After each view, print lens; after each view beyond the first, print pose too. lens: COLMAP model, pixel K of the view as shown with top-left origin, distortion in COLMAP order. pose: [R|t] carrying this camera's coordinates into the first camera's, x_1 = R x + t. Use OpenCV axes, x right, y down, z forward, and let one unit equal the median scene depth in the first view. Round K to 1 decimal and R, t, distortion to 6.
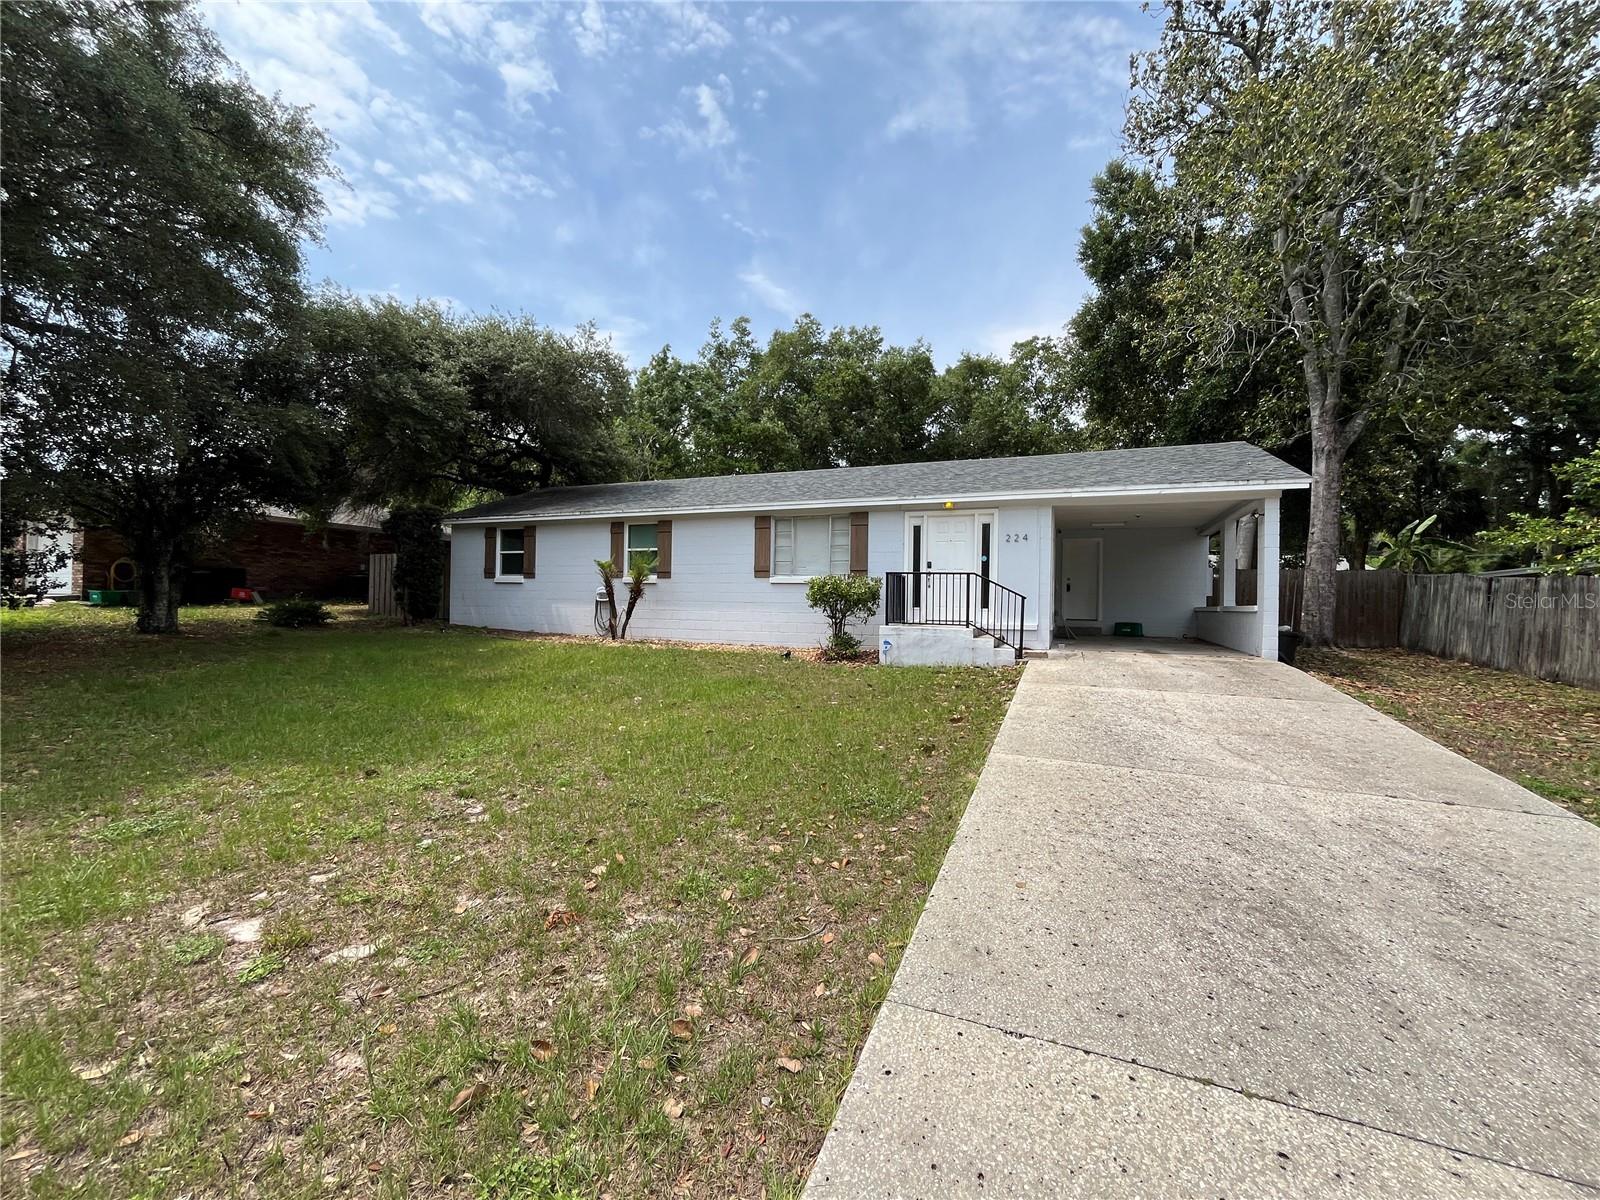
lens RADIAL K [[652.5, 0, 800.5], [0, 652.5, 598.0], [0, 0, 1]] dist [-0.001666, -0.000240]
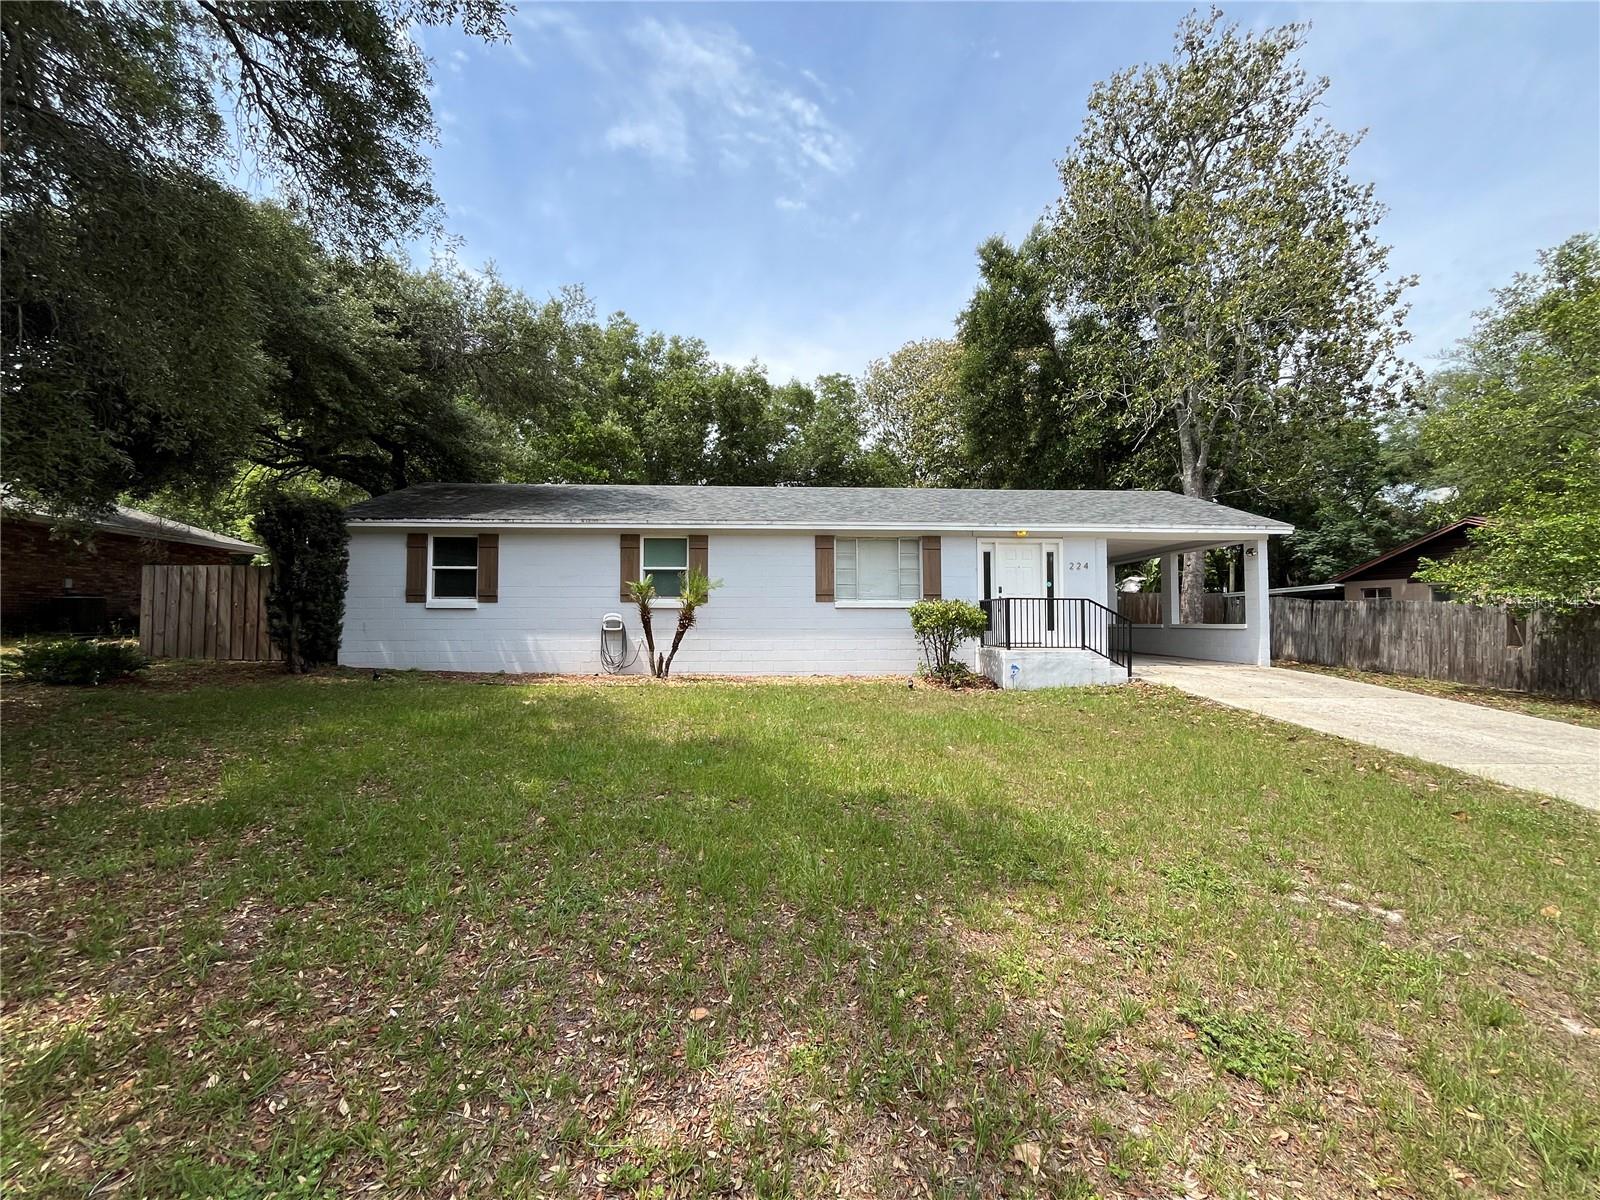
lens RADIAL K [[652.5, 0, 800.5], [0, 652.5, 598.0], [0, 0, 1]] dist [-0.001666, -0.000240]
pose [[0.903704, -0.001720, 0.428155, -0.473629], [0.012001, 0.999701, -0.021314, -0.017121], [-0.427990, 0.024400, 0.903454, 0.173108]]
